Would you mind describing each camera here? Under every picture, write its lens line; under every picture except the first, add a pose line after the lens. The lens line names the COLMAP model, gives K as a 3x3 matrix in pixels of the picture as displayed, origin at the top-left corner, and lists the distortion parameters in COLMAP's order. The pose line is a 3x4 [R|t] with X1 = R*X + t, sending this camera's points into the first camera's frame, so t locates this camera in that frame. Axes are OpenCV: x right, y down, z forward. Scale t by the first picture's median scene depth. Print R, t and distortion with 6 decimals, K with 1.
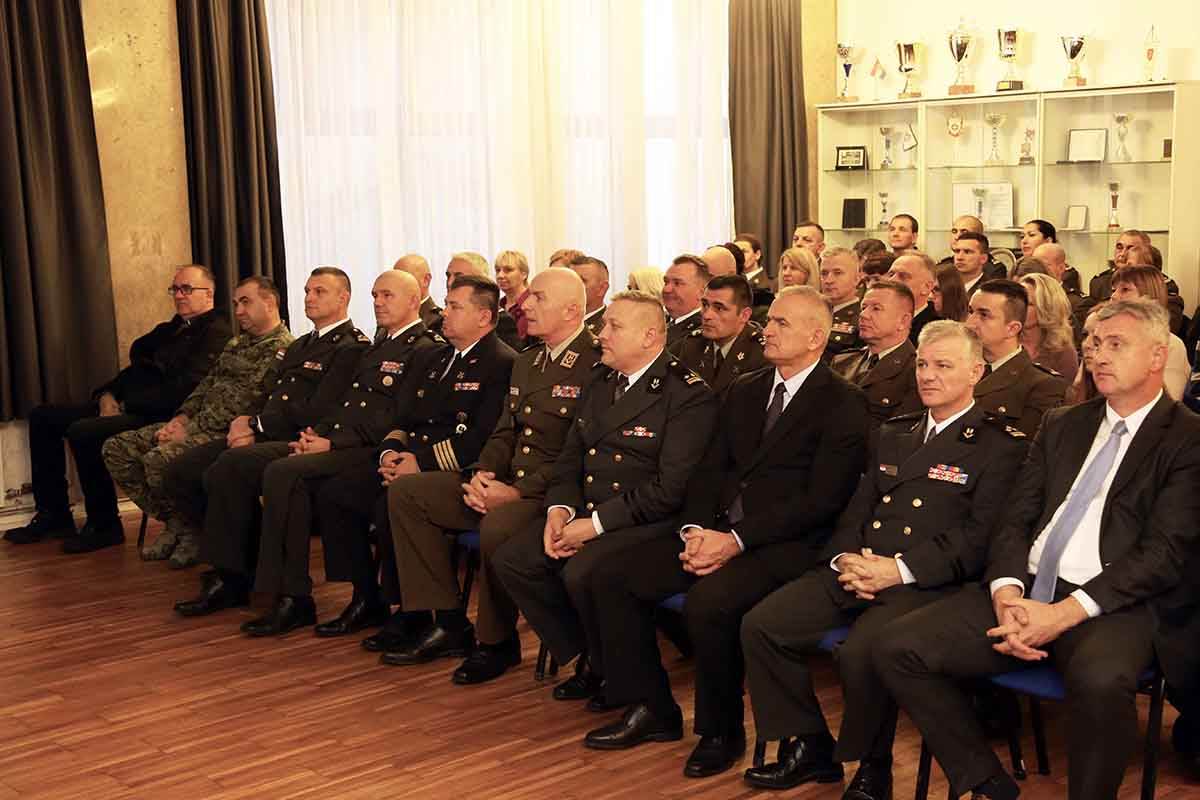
lens RADIAL K [[1547.2, 0, 657.2], [0, 1547.2, 399.7], [0, 0, 1]] dist [0.035429, 0.095765]
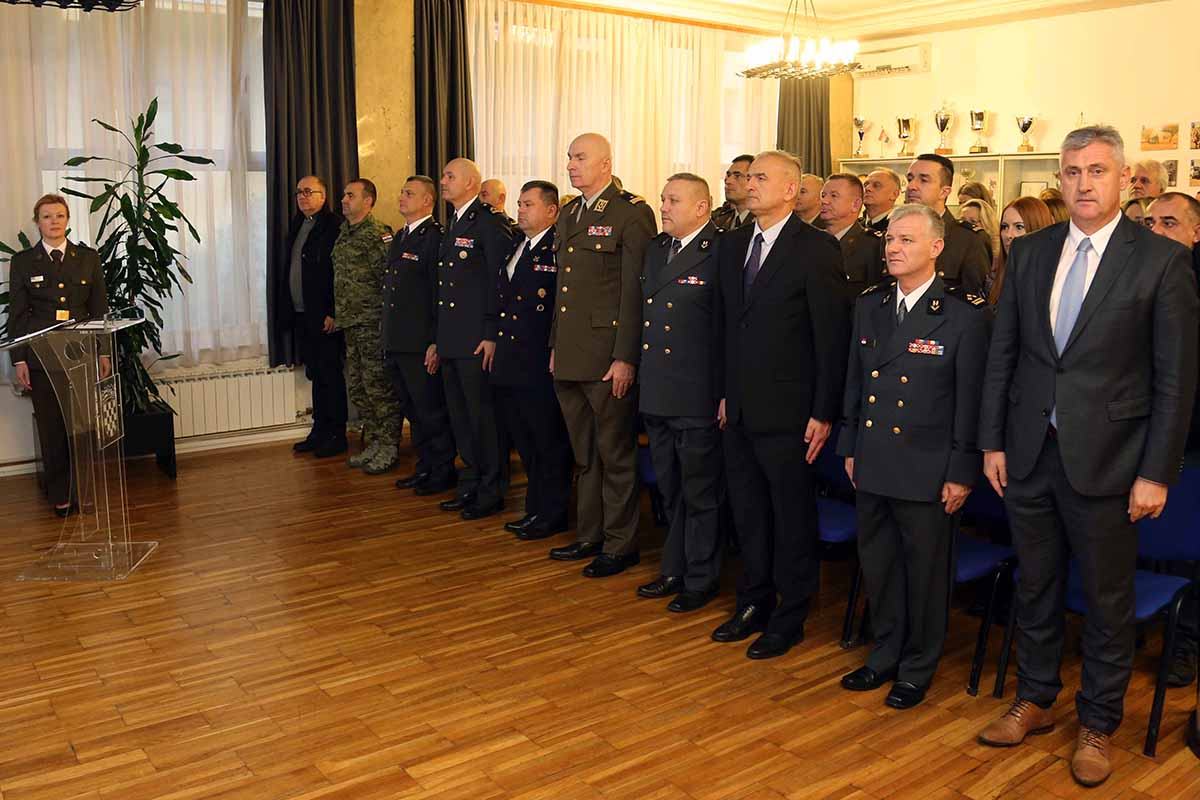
lens RADIAL K [[1017.2, 0, 571.9], [0, 1017.2, 373.0], [0, 0, 1]] dist [-0.128054, 0.067377]
pose [[0.993169, 0.033389, -0.111803, -0.055683], [-0.030988, 0.999252, 0.023143, -0.011694], [0.112492, -0.019520, 0.993461, 0.081081]]
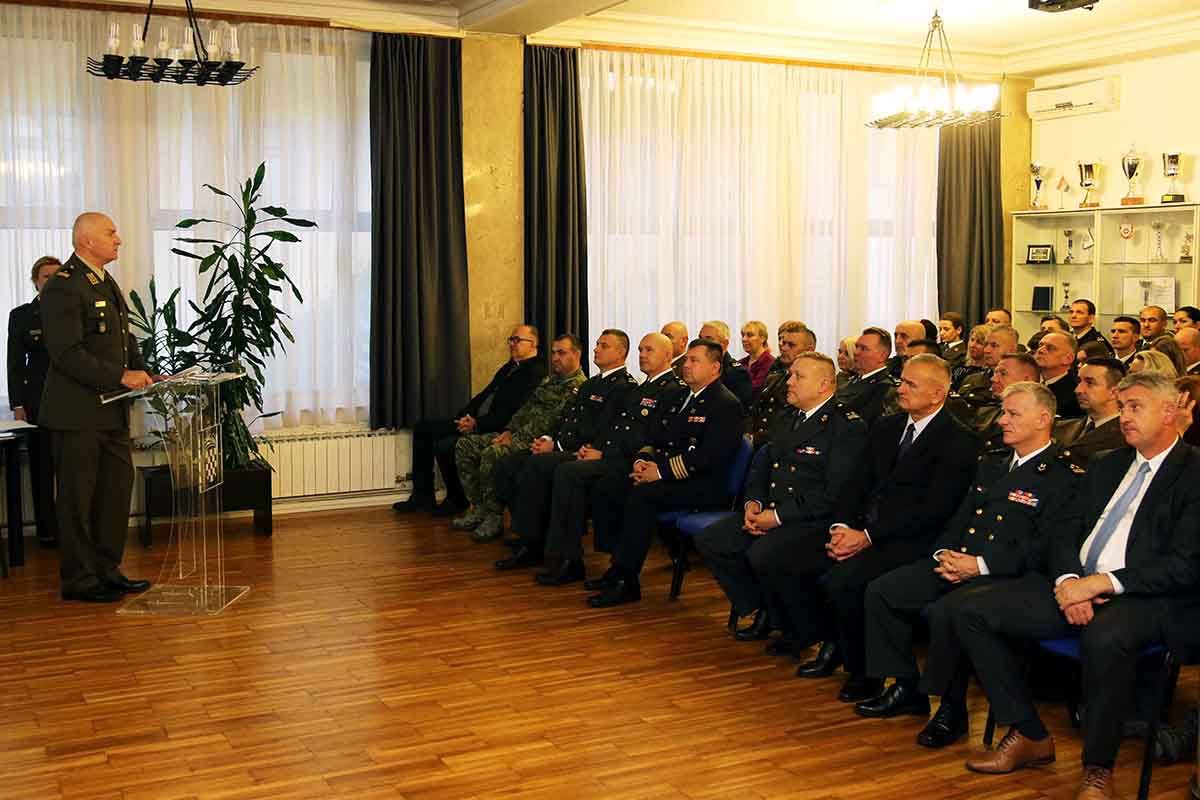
lens RADIAL K [[1257.2, 0, 555.4], [0, 1257.2, 395.8], [0, 0, 1]] dist [-0.048453, 0.017715]
pose [[0.959215, 0.042736, -0.279428, 0.064636], [-0.052000, 0.998313, -0.025821, 0.006396], [0.277853, 0.039298, 0.959819, -0.113862]]
